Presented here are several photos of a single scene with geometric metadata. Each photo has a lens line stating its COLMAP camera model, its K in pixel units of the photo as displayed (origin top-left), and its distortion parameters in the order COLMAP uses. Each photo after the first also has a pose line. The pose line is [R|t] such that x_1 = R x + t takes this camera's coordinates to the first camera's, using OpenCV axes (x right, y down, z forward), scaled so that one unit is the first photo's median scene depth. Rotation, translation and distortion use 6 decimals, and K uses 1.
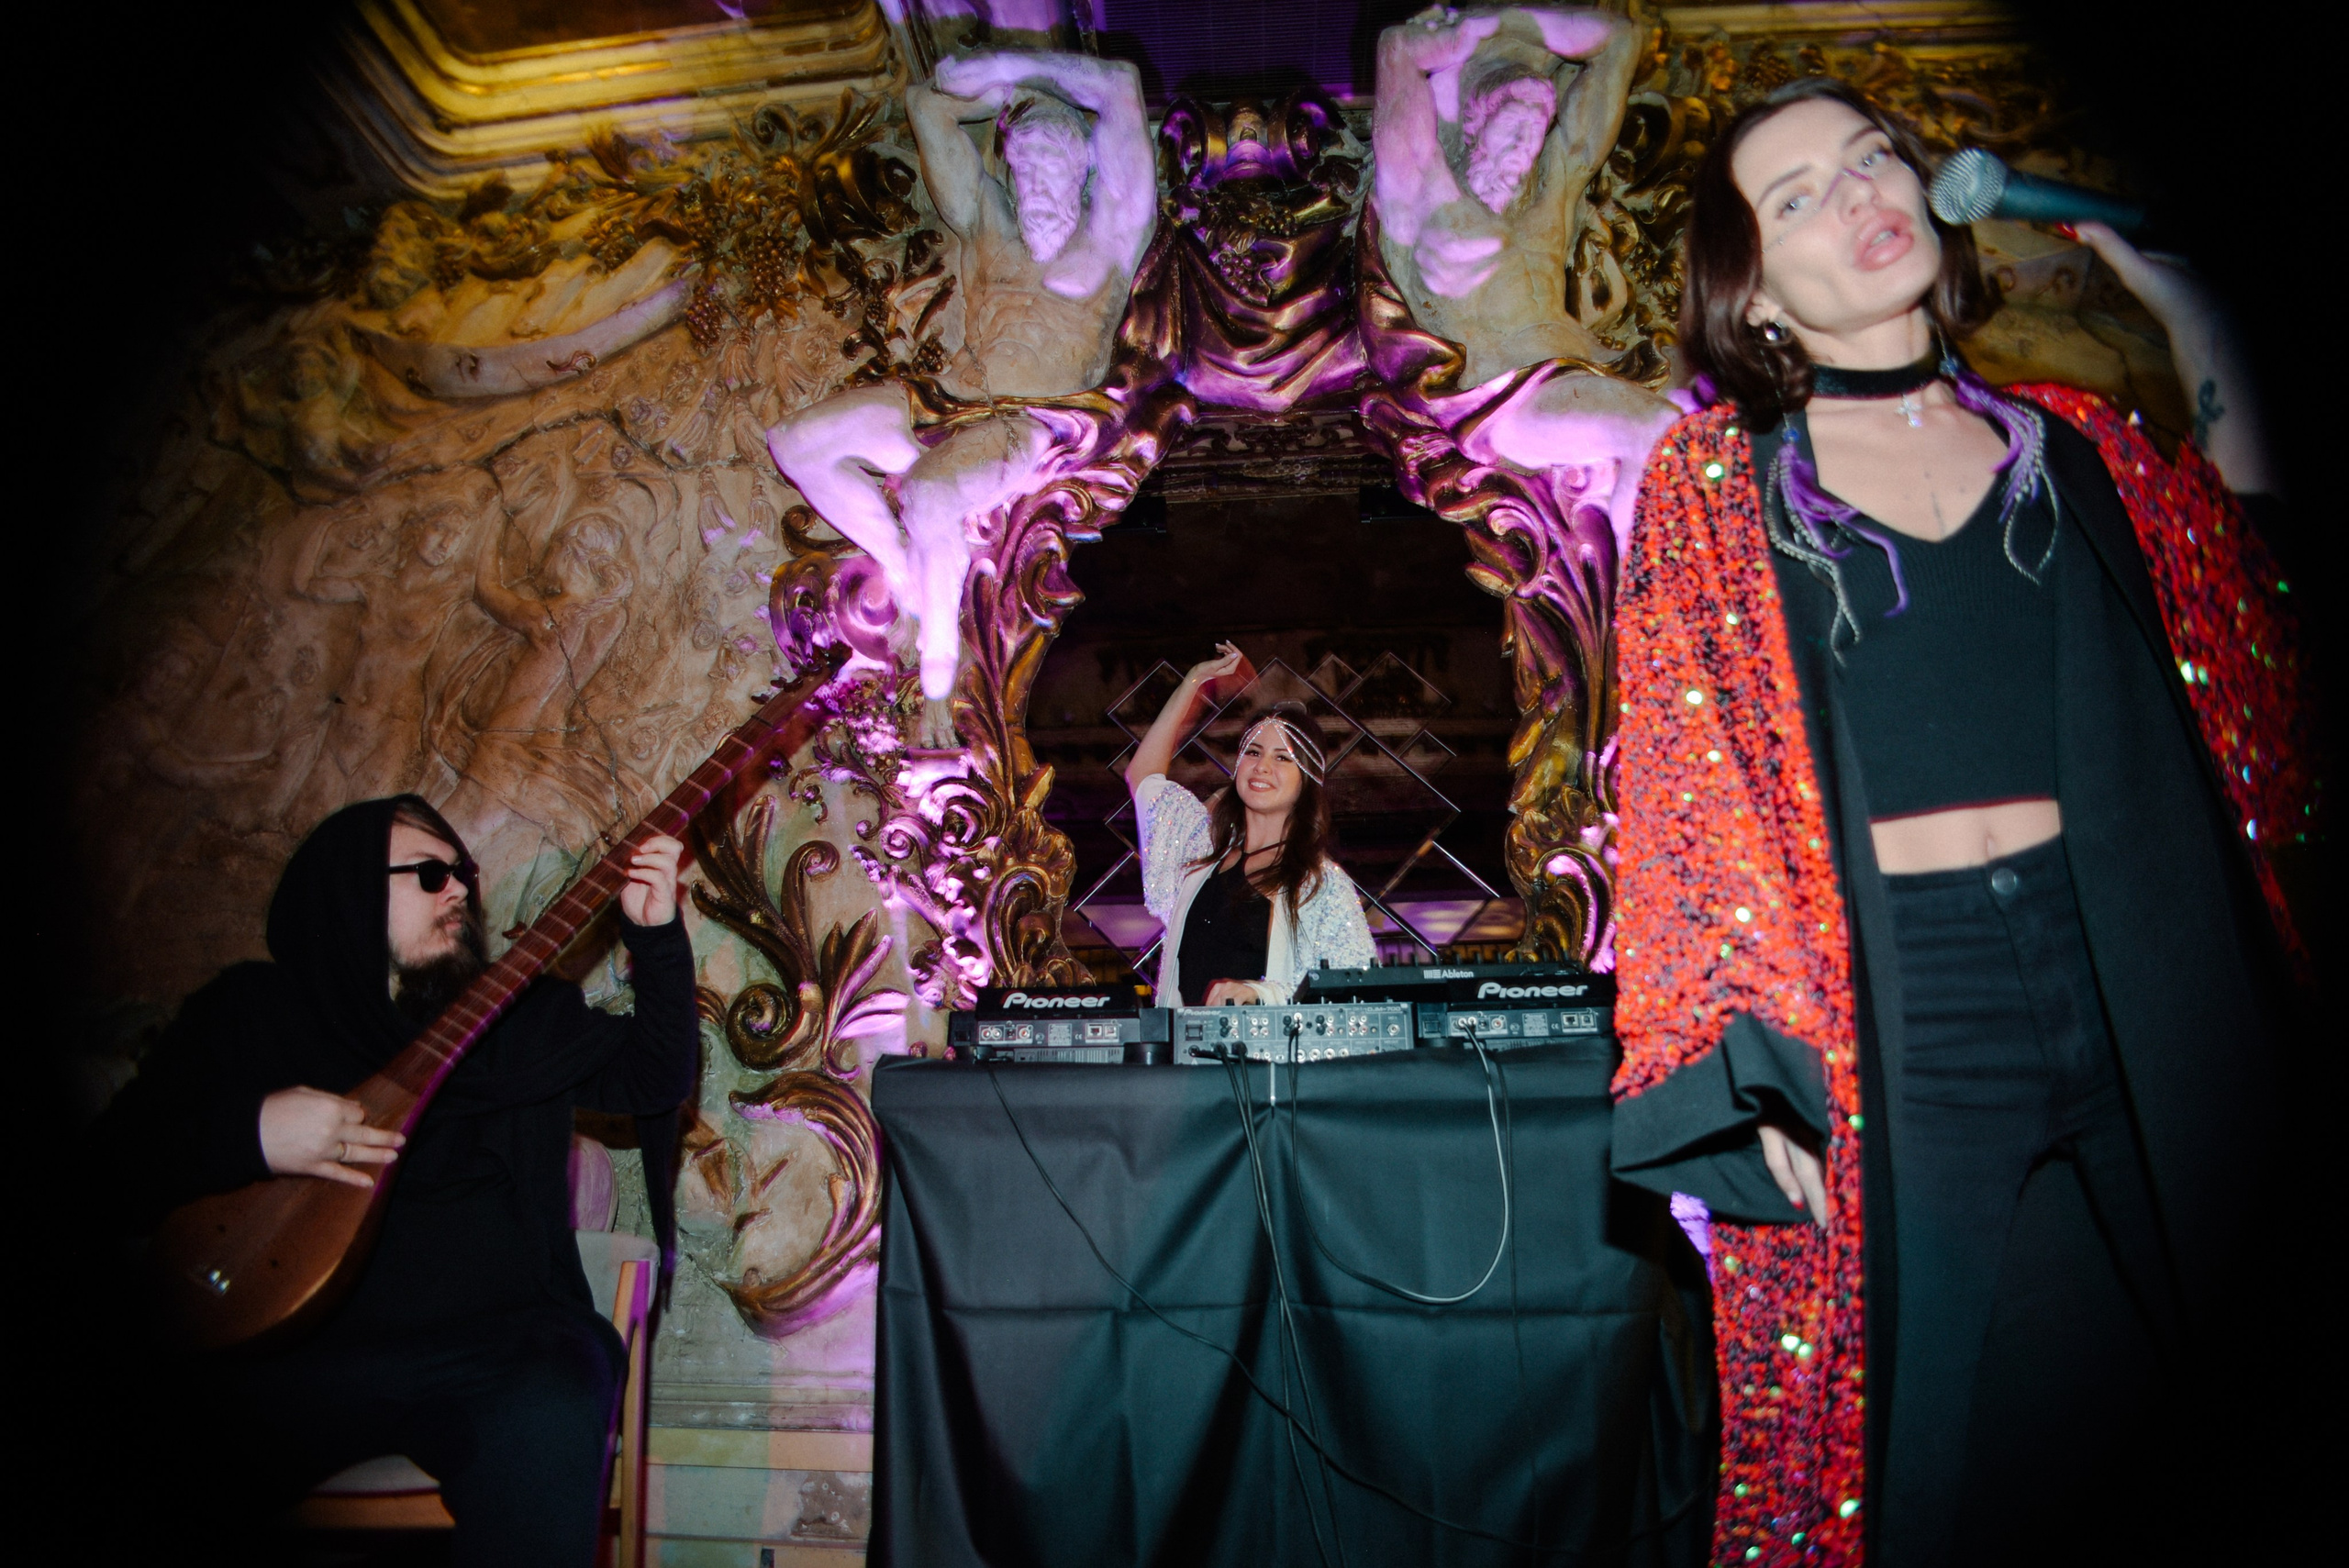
lens RADIAL K [[1210.1, 0, 1174.9], [0, 1210.1, 797.7], [0, 0, 1]] dist [-0.085093, 0.015694]
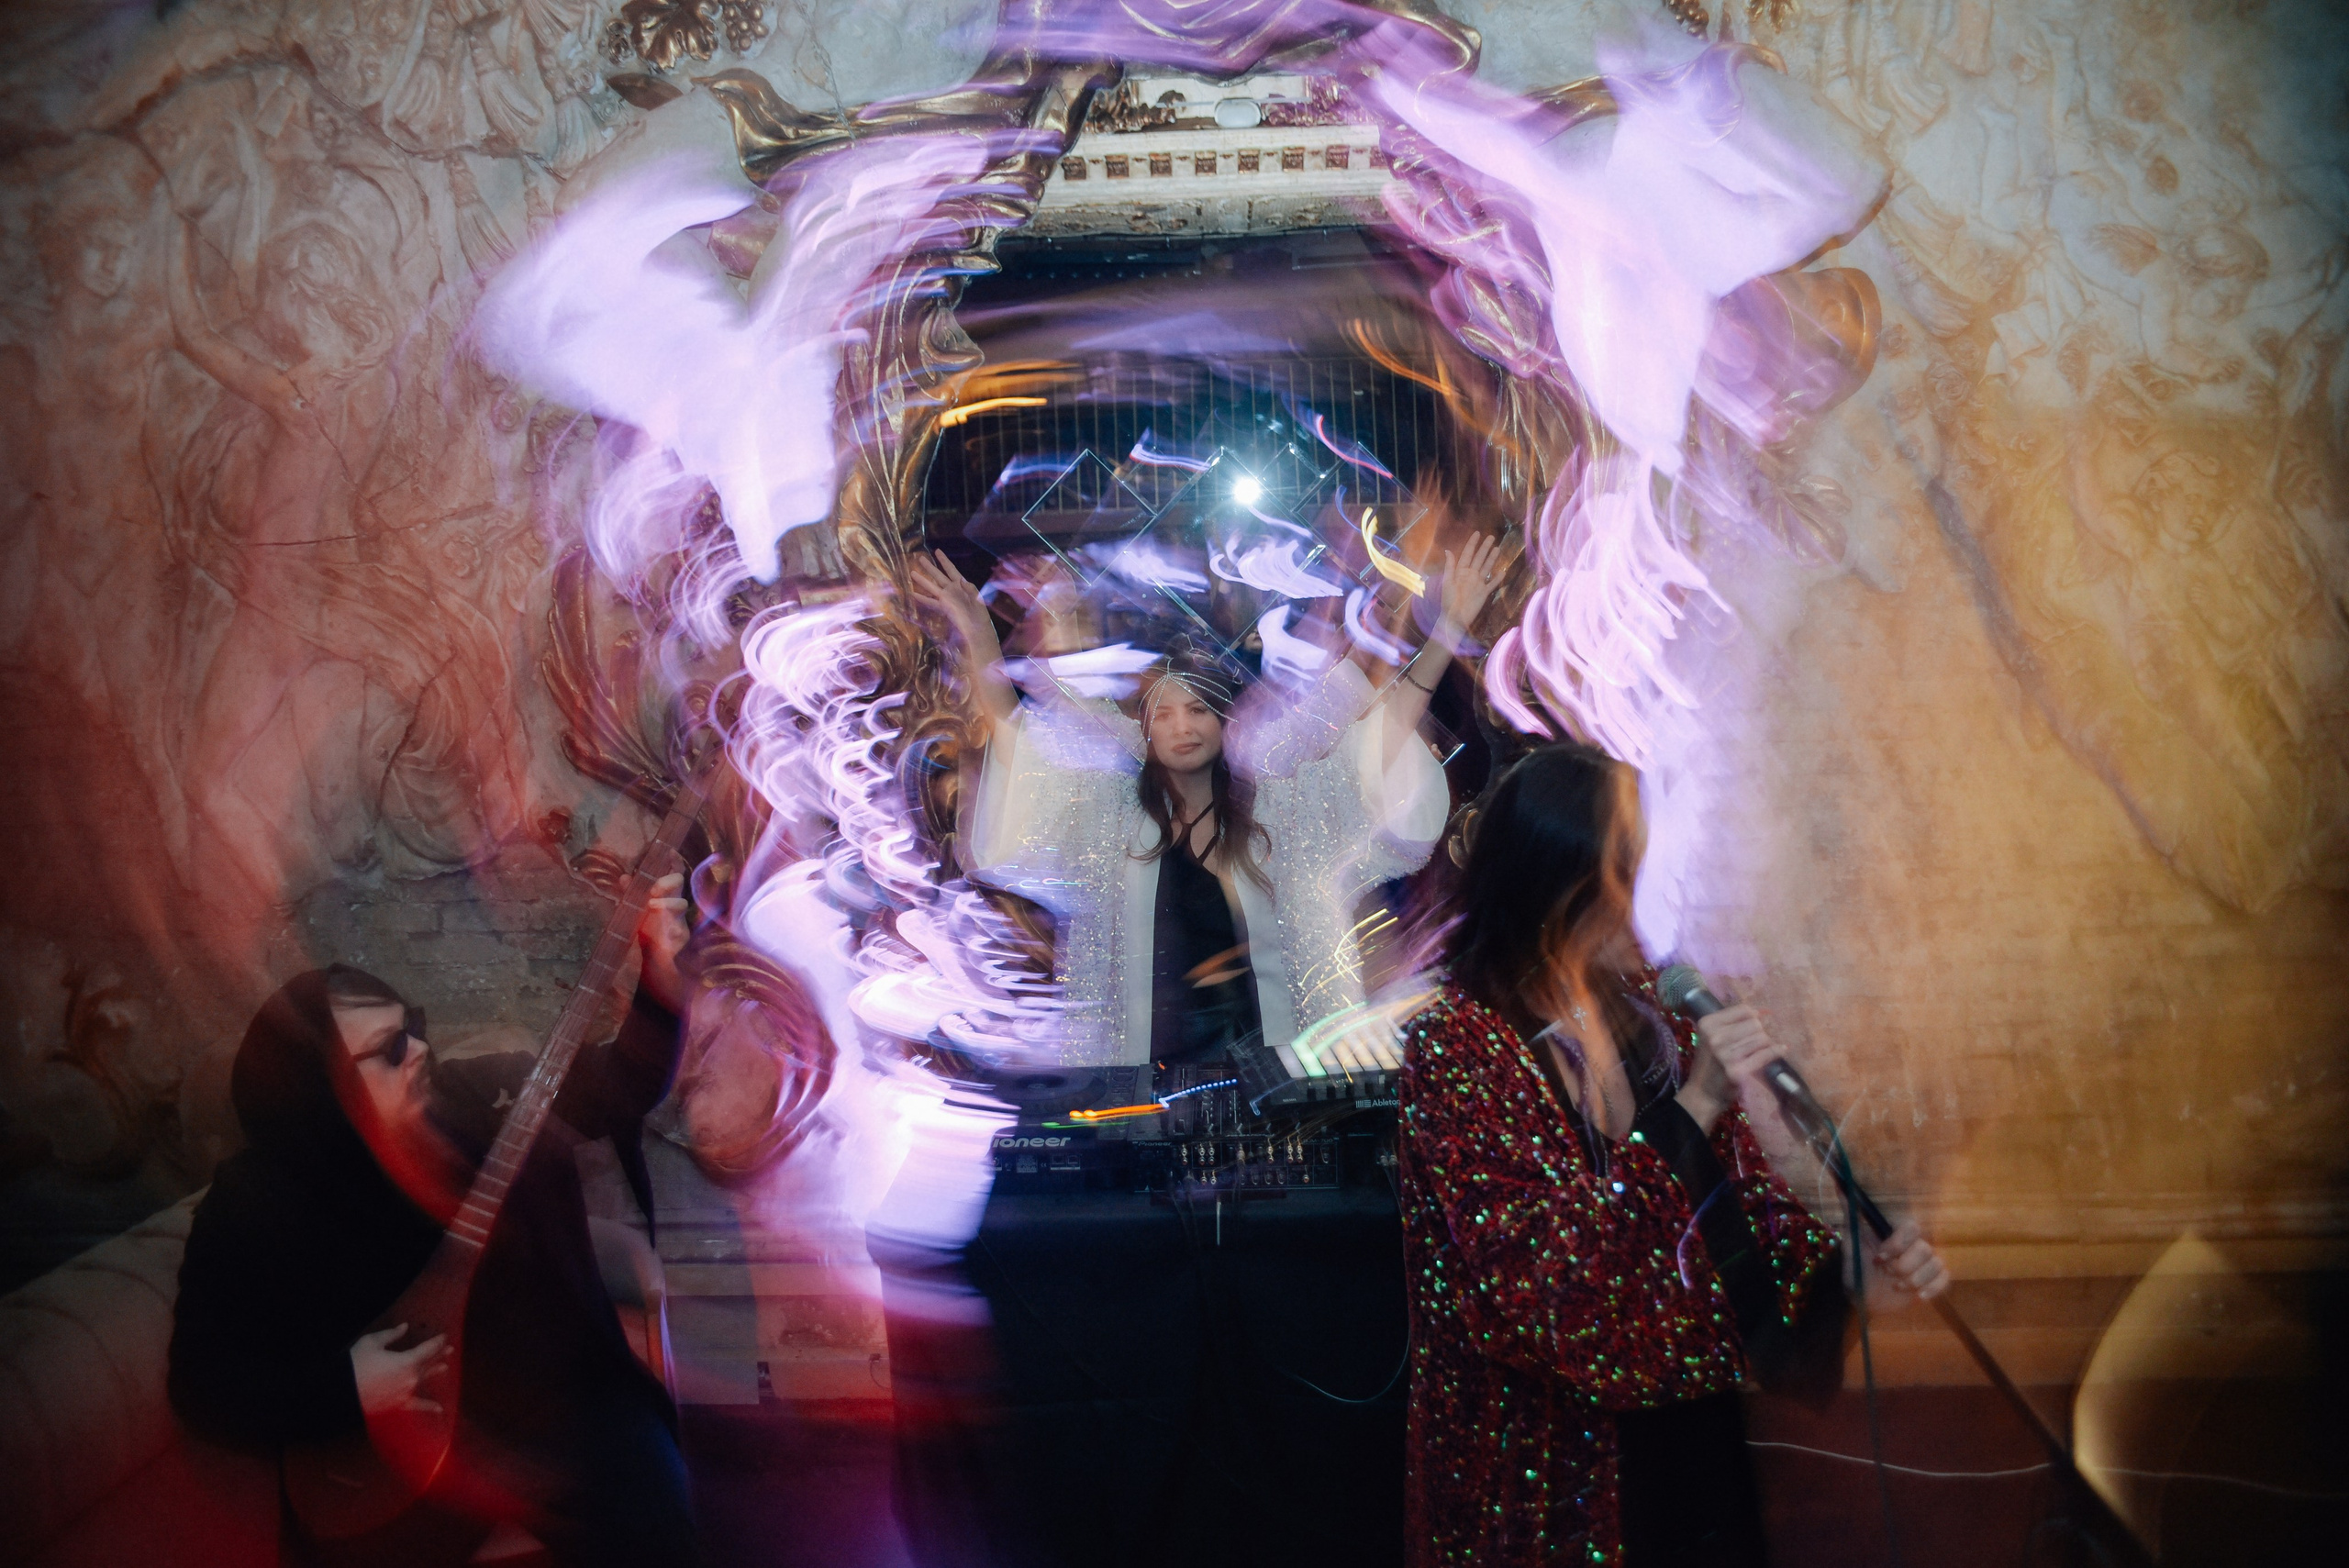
lens RADIAL K [[1584.3, 0, 1173.8], [0, 1584.3, 802.8], [0, 0, 1]] dist [-0.068156, 0.028304]
pose [[0.998198, -0.034654, 0.048998, -0.010774], [0.007511, 0.882160, 0.470890, -0.402073], [-0.059542, -0.469673, 0.880830, -0.065081]]
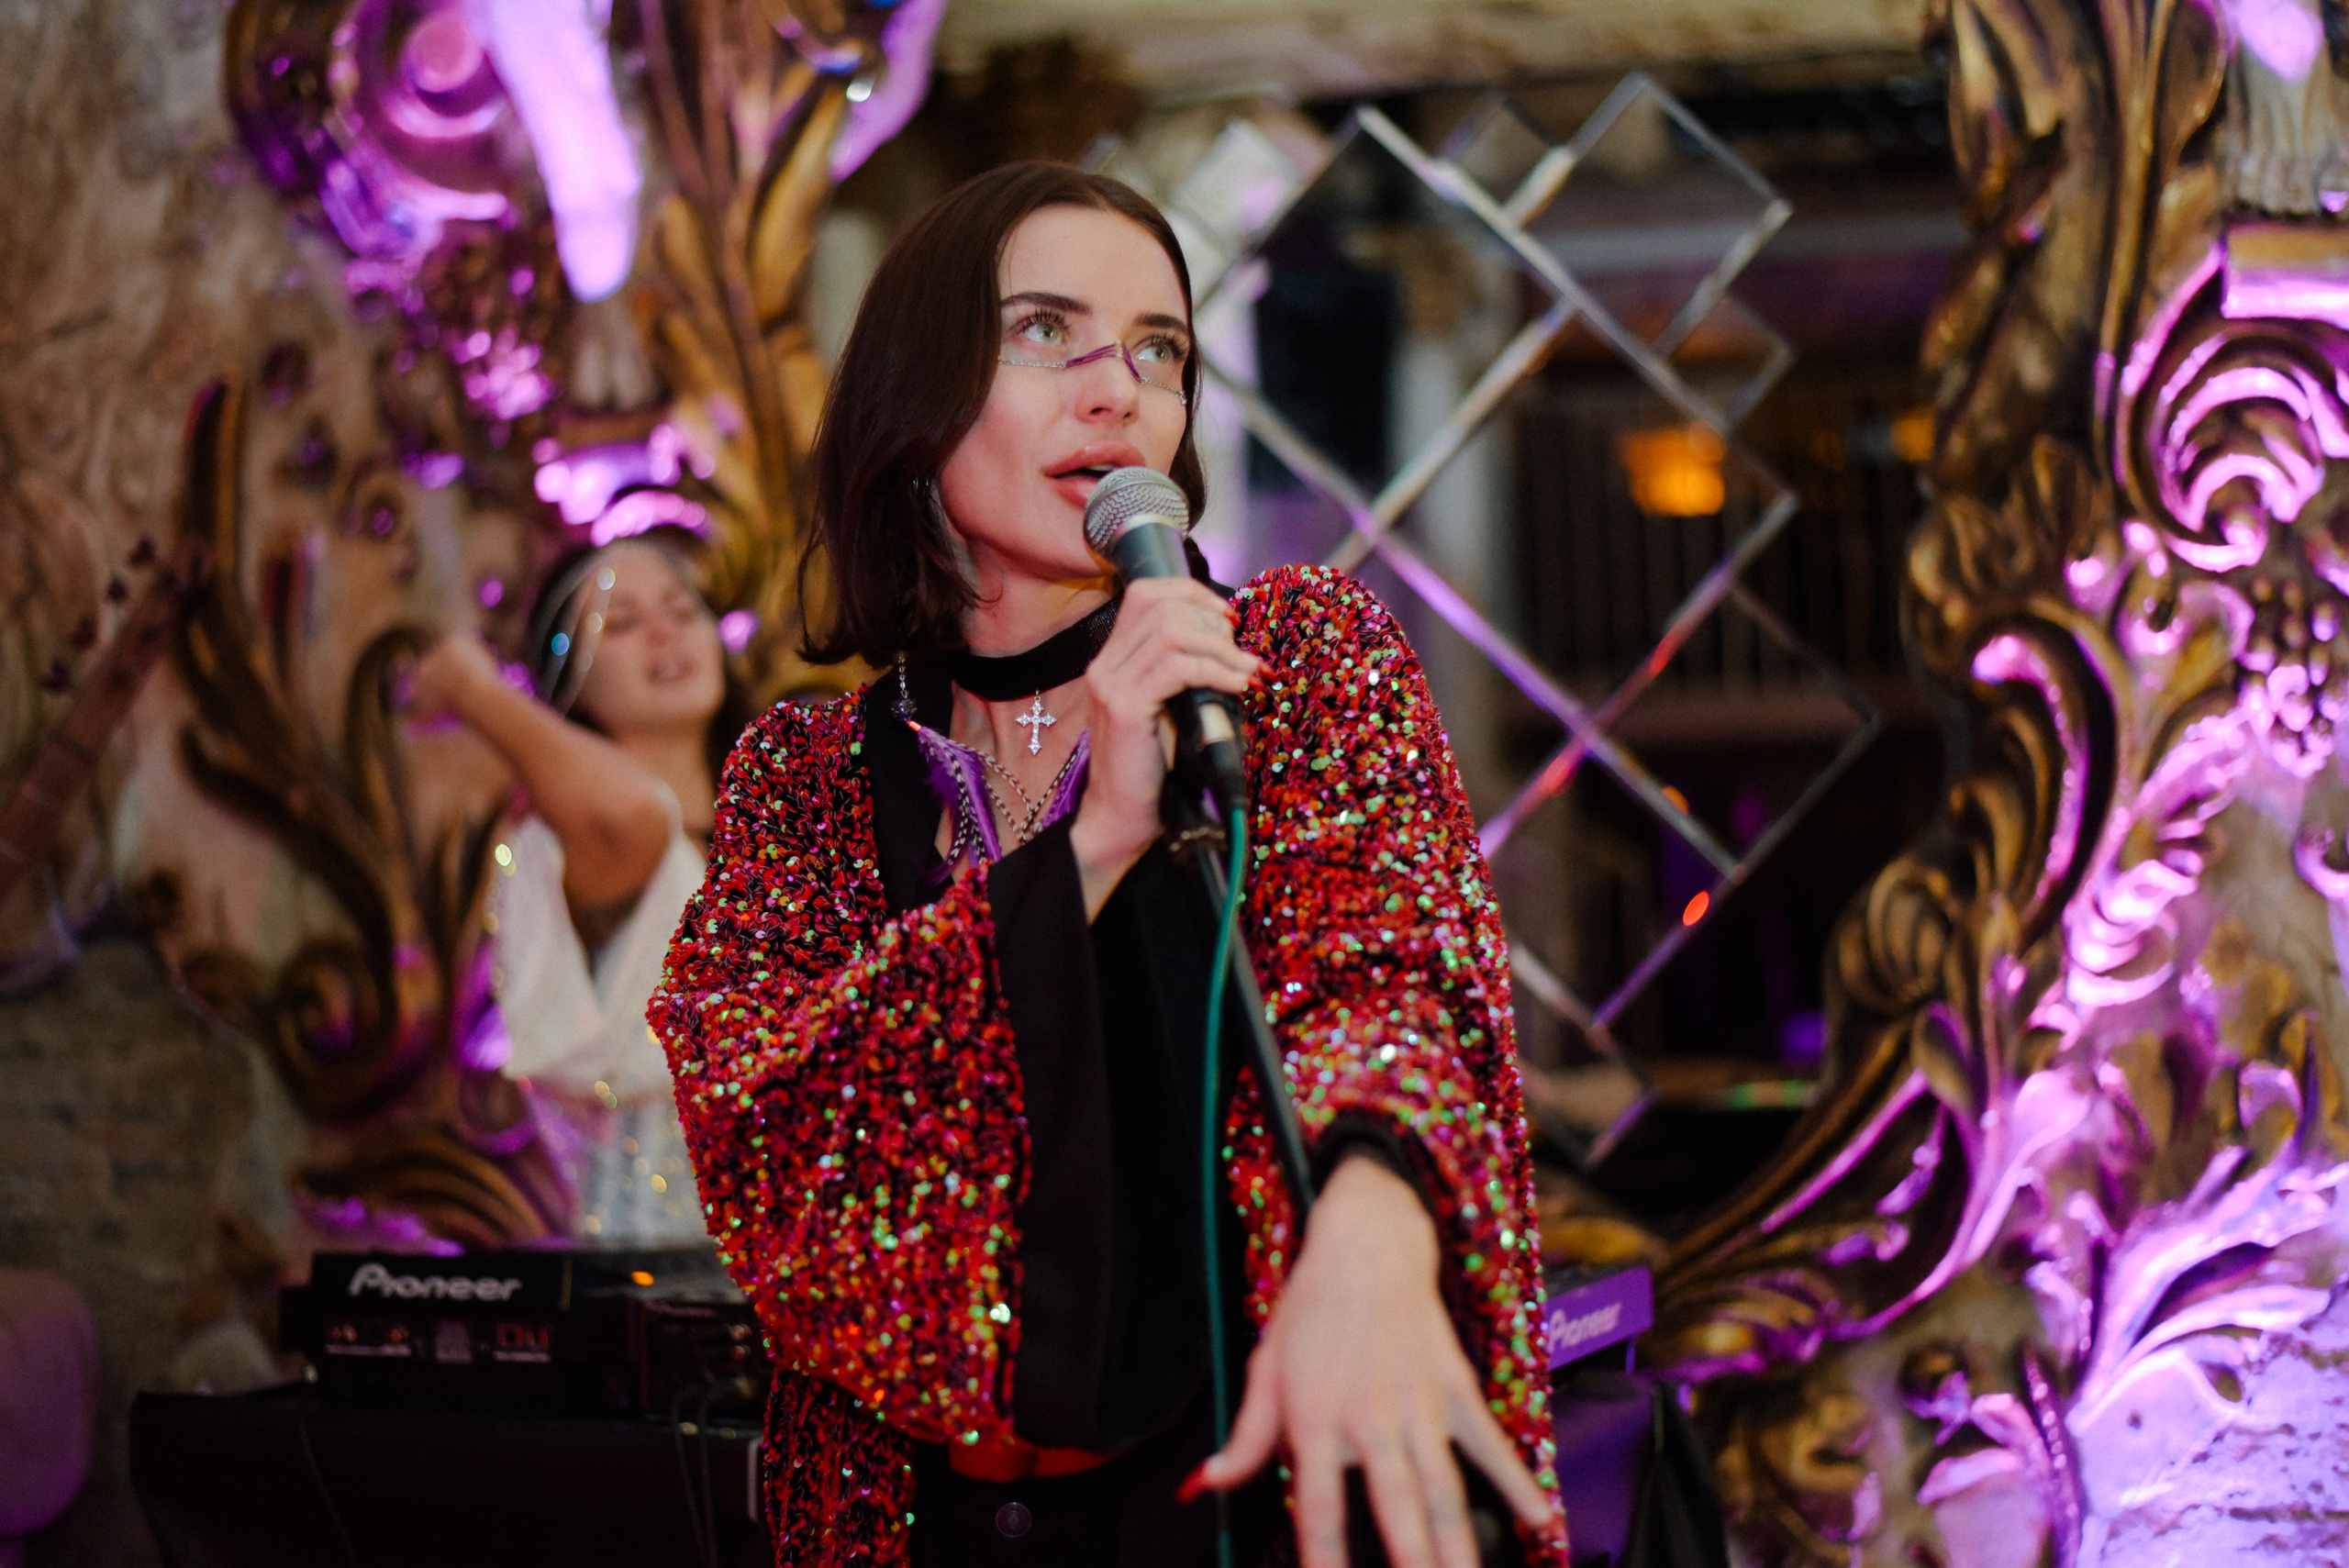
lens RADIAL K [[3424.3, 0, 1148.5], [0, 3424.3, 738.4], [0, 0, 1]] dist [-0.093810, 0.000000]
pose [[0.952324, -0.034036, -0.303183, 0.342065], [0.117285, 0.958234, 0.260828, -0.214089], [0.281643, -0.283952, 0.916542, -0.109063]]
